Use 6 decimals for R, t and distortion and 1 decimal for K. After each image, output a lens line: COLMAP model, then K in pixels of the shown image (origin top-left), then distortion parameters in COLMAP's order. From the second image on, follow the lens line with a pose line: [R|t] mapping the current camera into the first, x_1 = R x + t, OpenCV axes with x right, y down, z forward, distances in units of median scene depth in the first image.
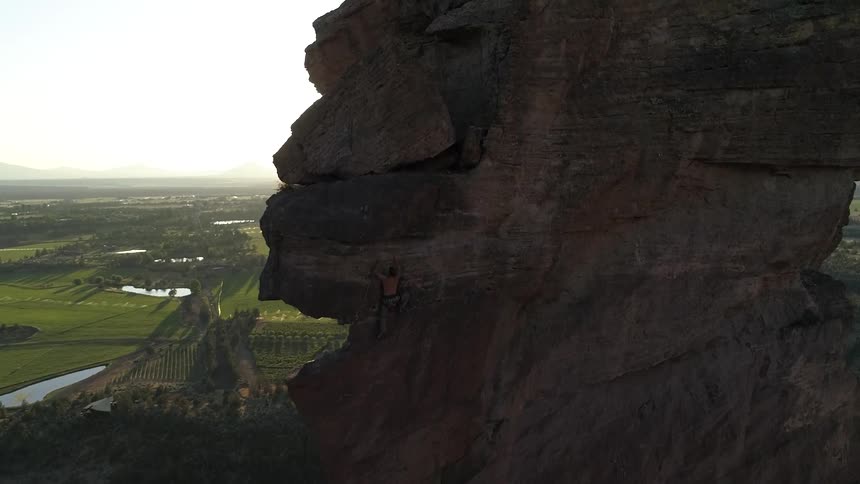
lens RADIAL K [[642.0, 0, 429.6], [0, 642.0, 243.8], [0, 0, 1]] dist [-0.000916, 0.000956]
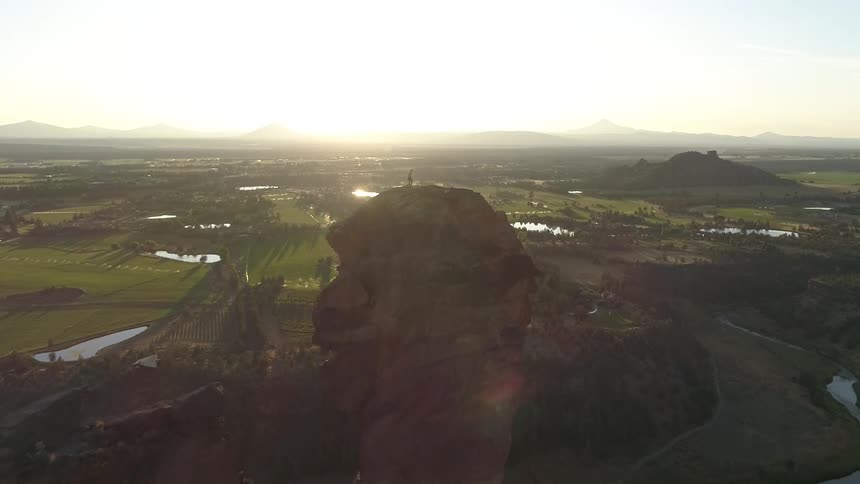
lens RADIAL K [[642.0, 0, 429.6], [0, 642.0, 243.8], [0, 0, 1]] dist [-0.000916, 0.000956]
pose [[0.999272, 0.020839, -0.031968, 0.019973], [-0.019063, 0.998312, 0.054869, -0.027611], [0.033057, -0.054220, 0.997982, -0.102868]]
